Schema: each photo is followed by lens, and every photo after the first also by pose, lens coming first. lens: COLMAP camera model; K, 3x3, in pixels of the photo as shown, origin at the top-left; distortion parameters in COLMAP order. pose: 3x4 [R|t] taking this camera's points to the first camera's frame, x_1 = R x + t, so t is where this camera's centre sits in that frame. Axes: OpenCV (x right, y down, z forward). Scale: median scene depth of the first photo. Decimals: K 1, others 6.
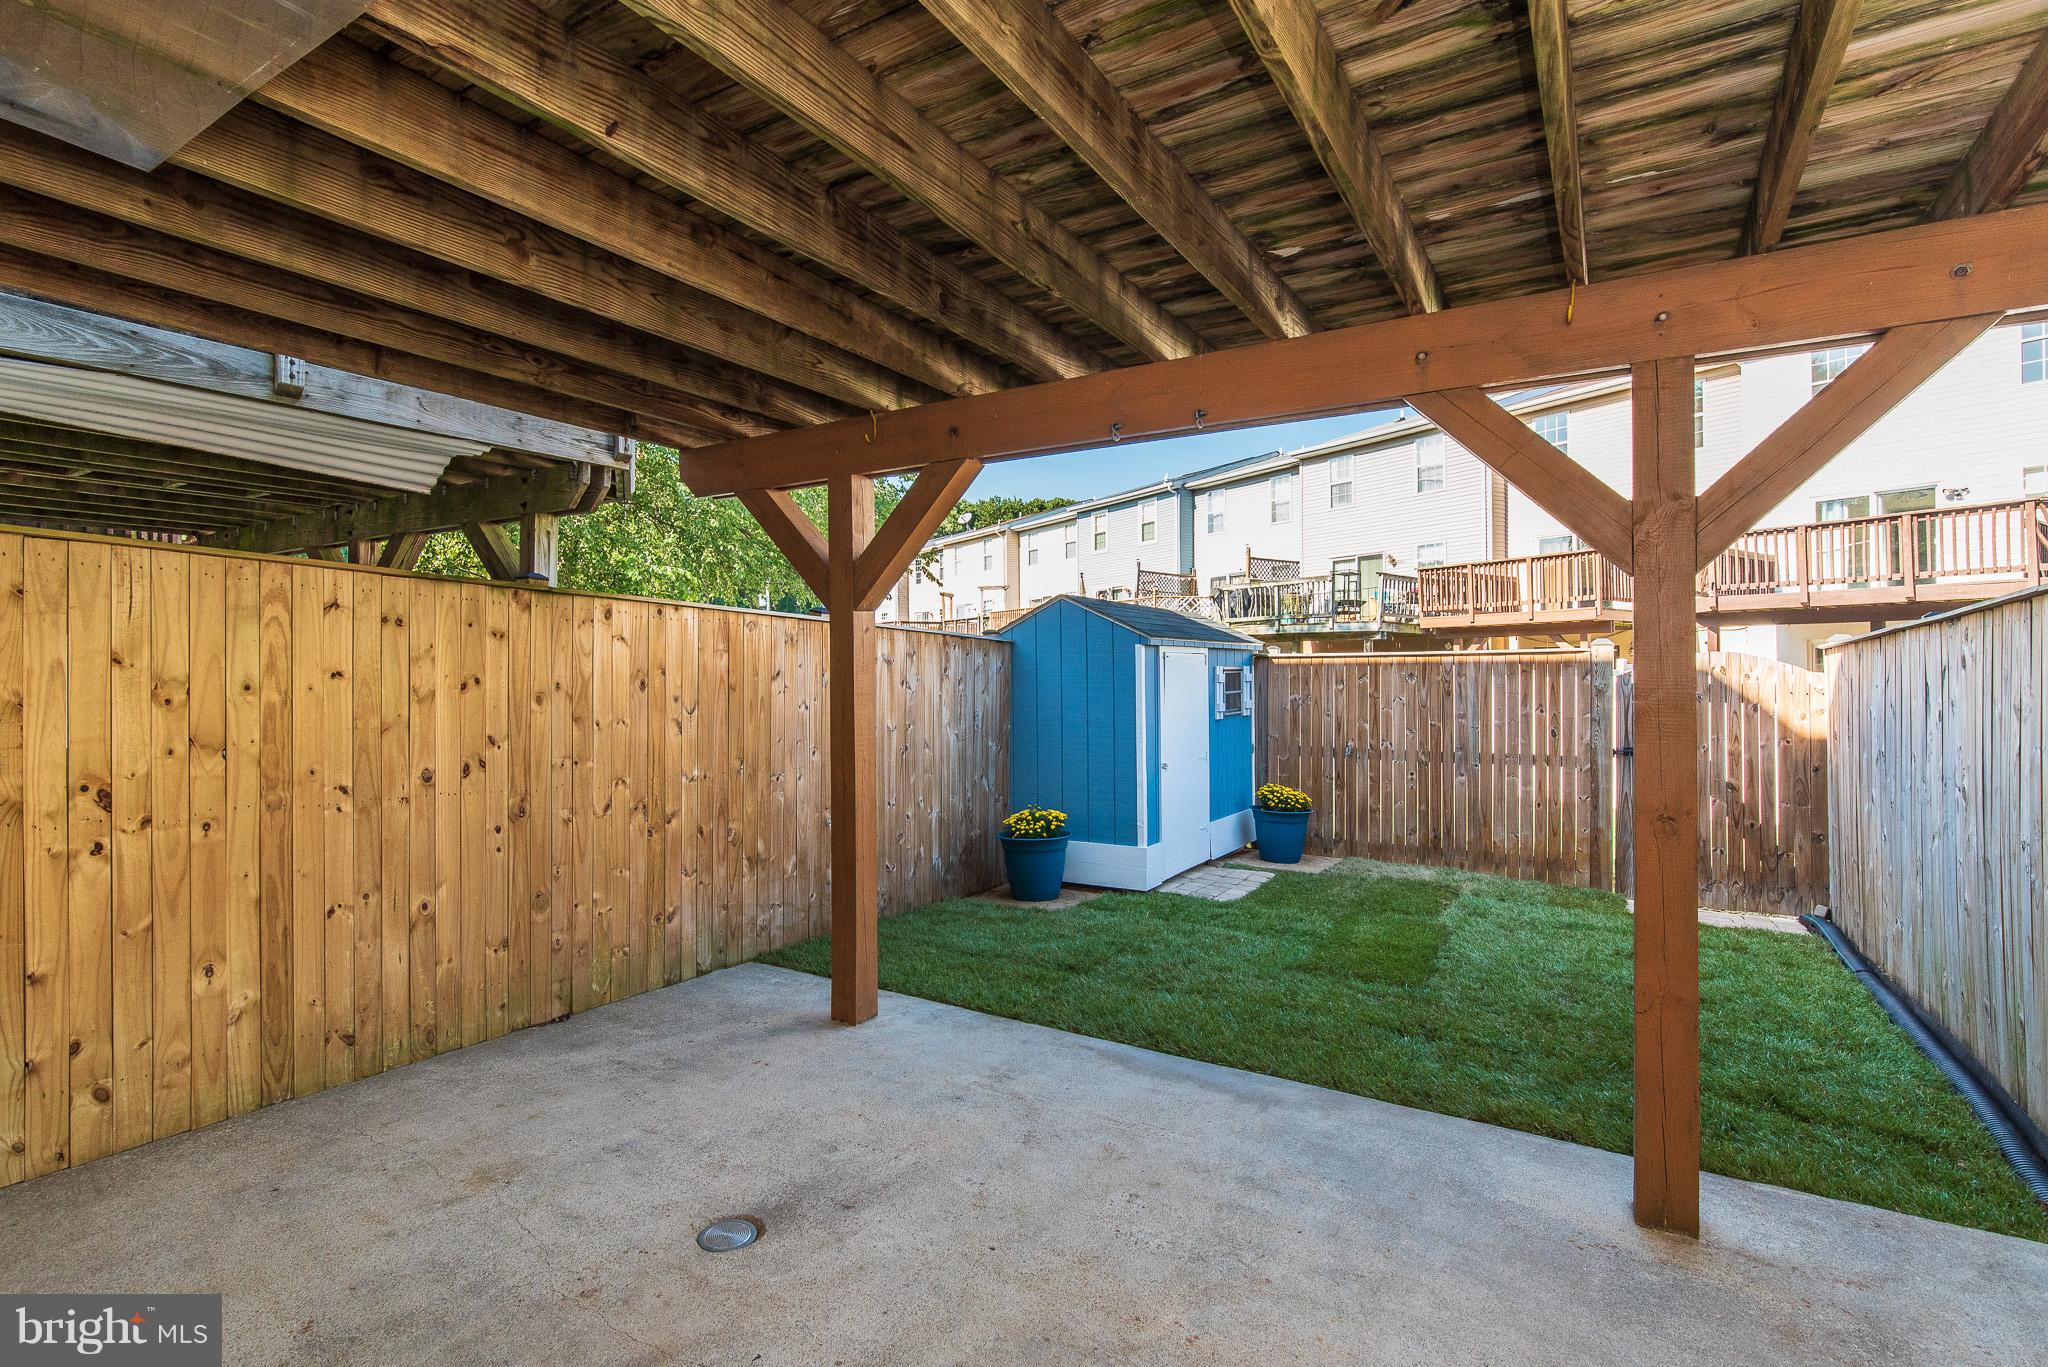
lens RADIAL K [[983.7, 0, 1024.0], [0, 983.7, 683.5], [0, 0, 1]] dist [-0.003599, -0.000361]
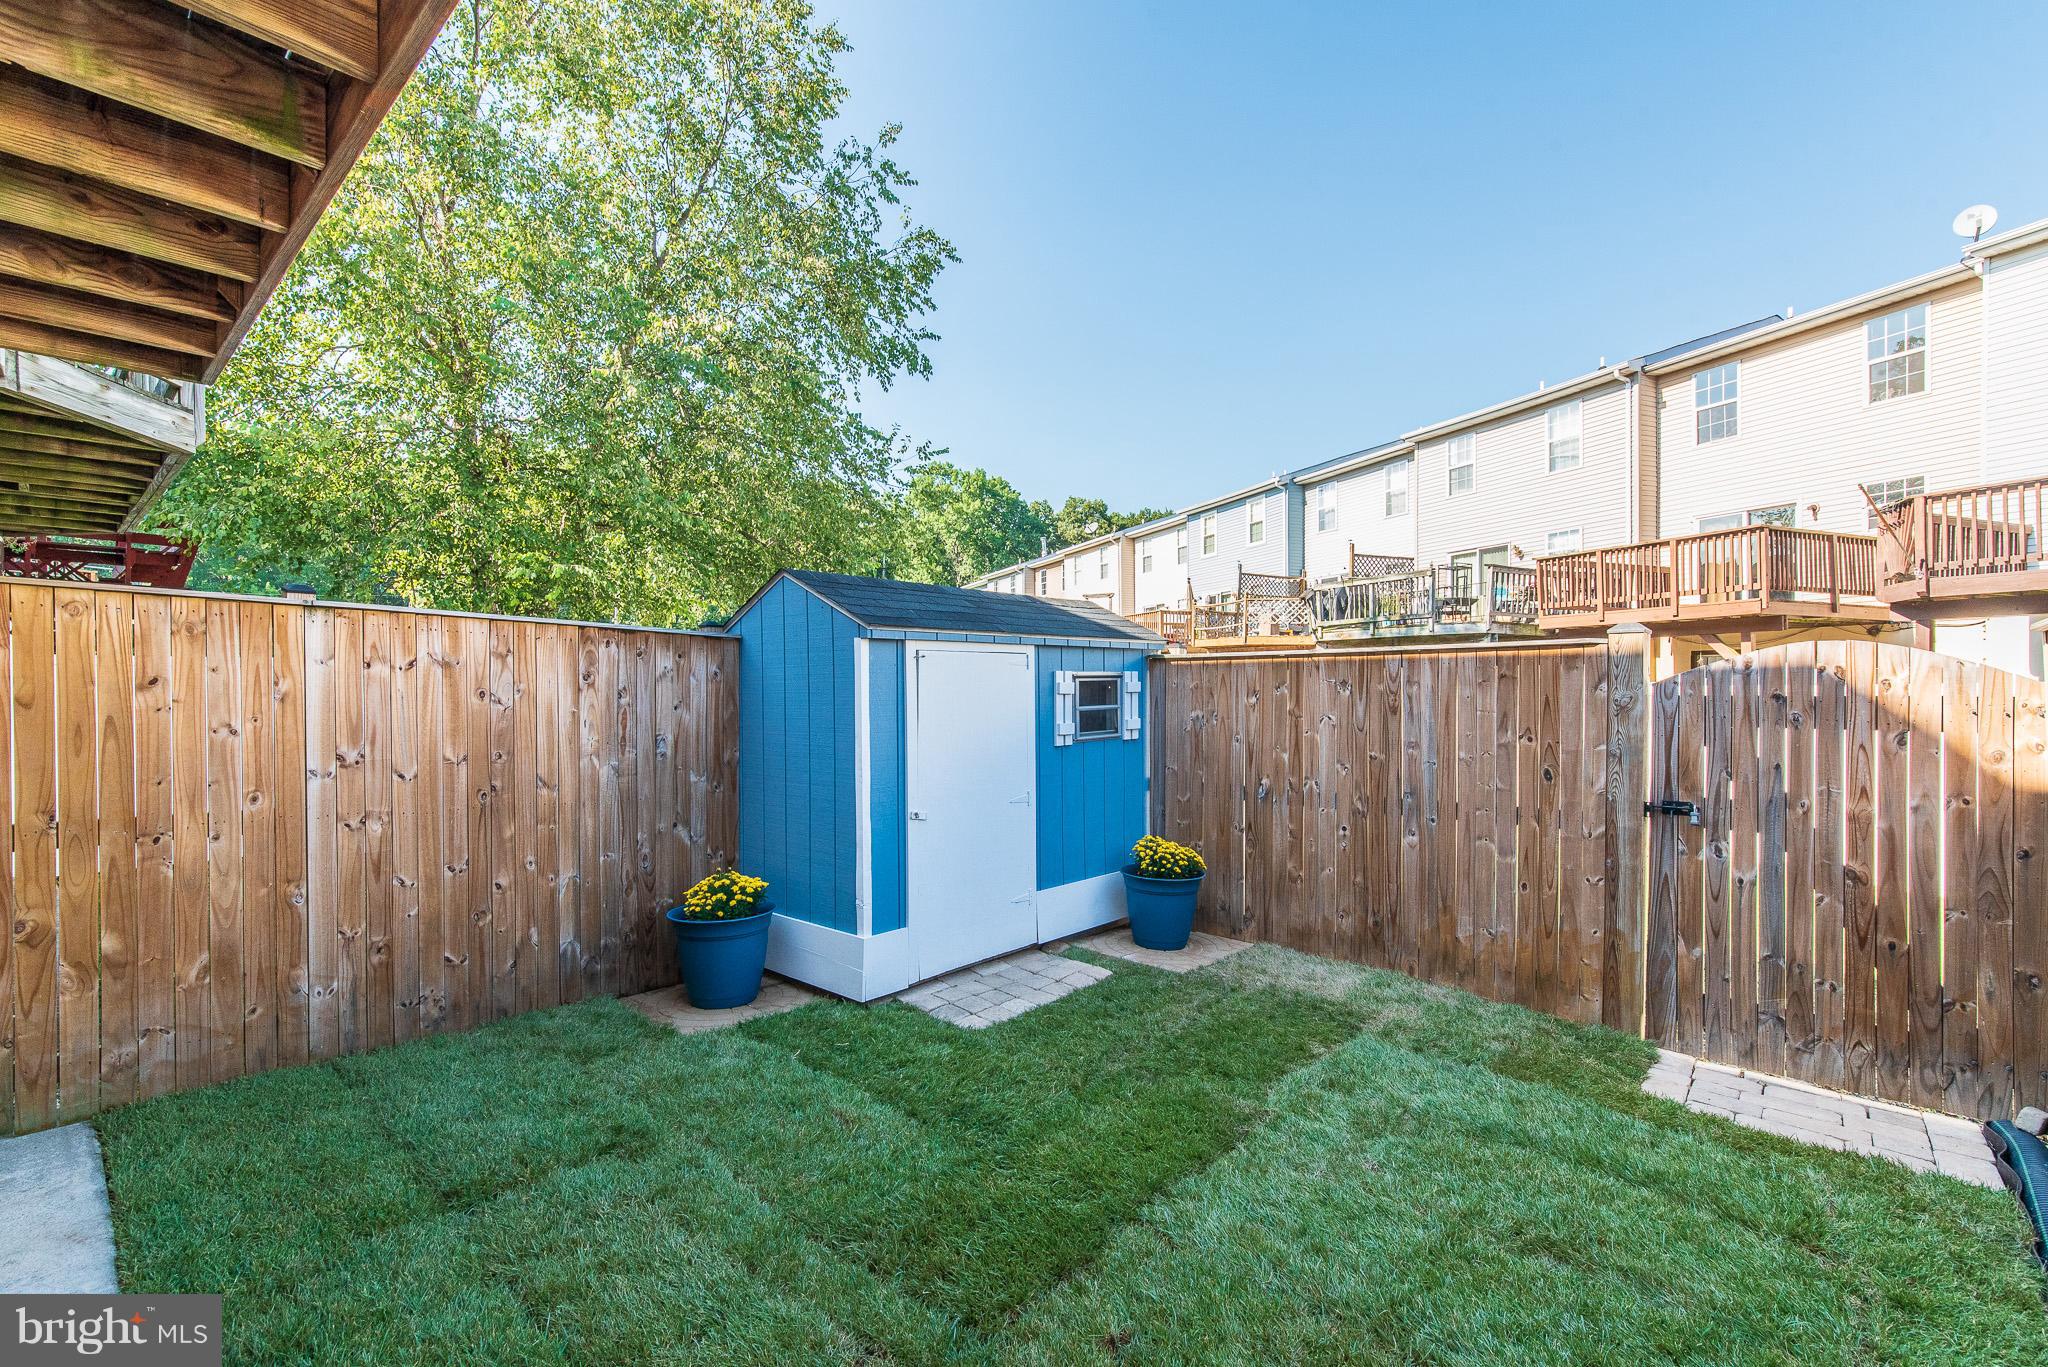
lens RADIAL K [[921.6, 0, 1056.6], [0, 921.6, 708.9], [0, 0, 1]] dist [-0.009156, 0.008212]
pose [[0.984489, 0.002853, -0.175421, 0.316097], [-0.000019, 0.999869, 0.016158, -0.001023], [0.175444, -0.015904, 0.984361, 0.347174]]
